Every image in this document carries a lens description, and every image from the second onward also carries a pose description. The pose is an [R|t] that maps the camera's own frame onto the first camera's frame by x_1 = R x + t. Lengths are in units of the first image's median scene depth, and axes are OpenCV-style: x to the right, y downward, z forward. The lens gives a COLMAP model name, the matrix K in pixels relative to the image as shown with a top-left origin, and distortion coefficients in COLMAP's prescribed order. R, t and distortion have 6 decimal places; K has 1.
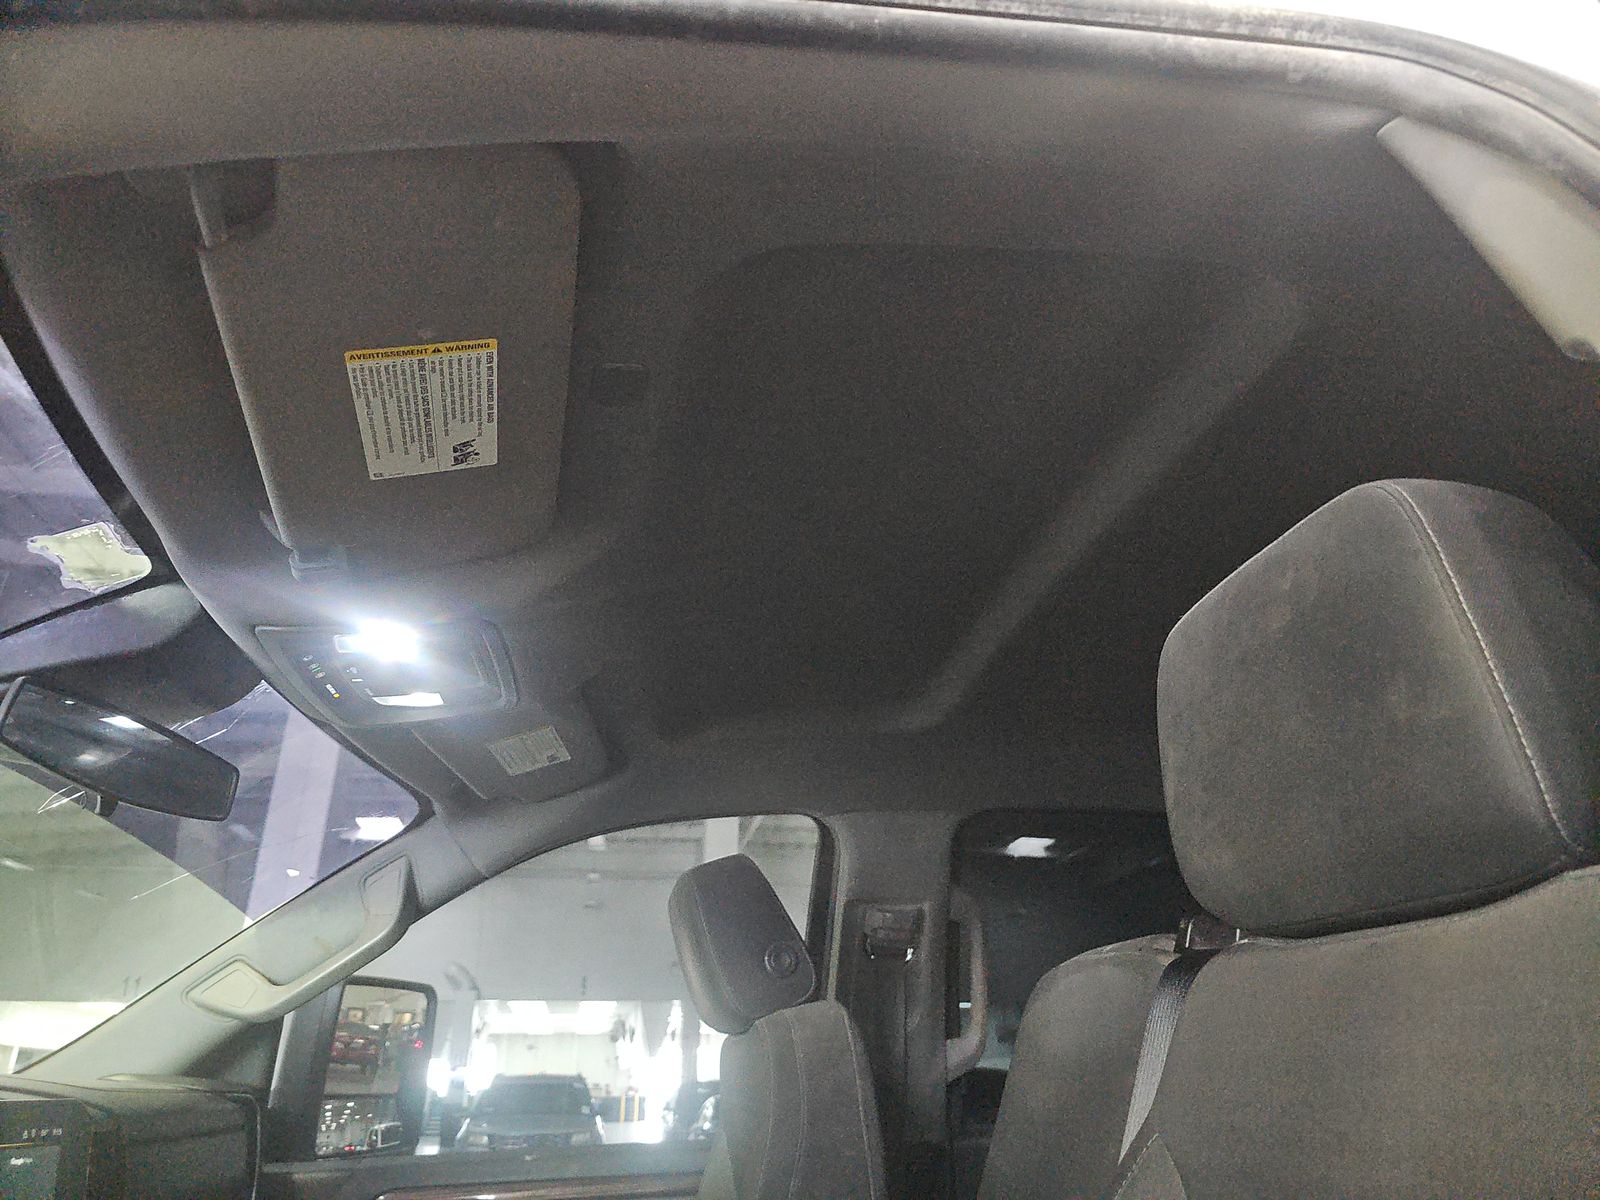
lens RADIAL K [[1060.6, 0, 800.7], [0, 1060.6, 608.5], [0, 0, 1]] dist [0.065005, -0.069466]
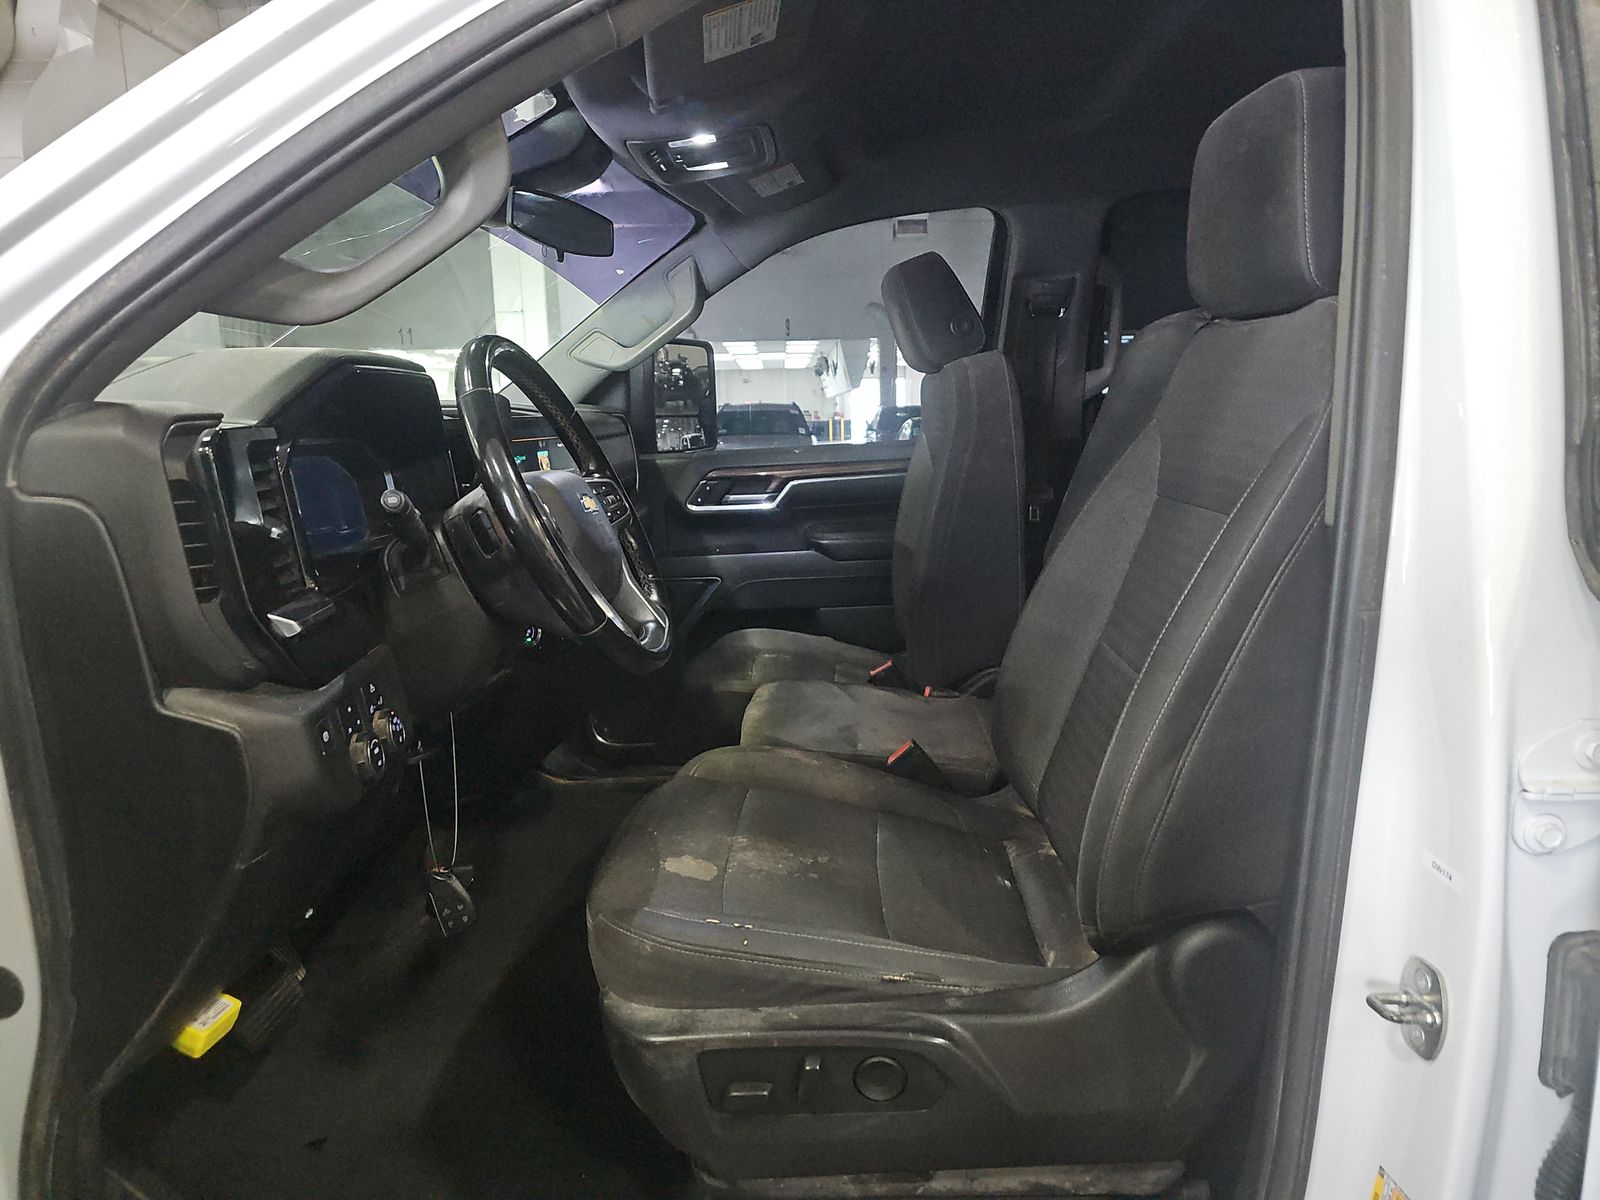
lens RADIAL K [[1069.8, 0, 790.8], [0, 1069.8, 603.9], [0, 0, 1]] dist [0.052144, -0.059687]
pose [[0.983271, 0.018225, -0.181234, 0.019007], [0.086711, 0.828173, 0.553724, -0.141890], [0.160185, -0.560176, 0.812738, -0.333360]]
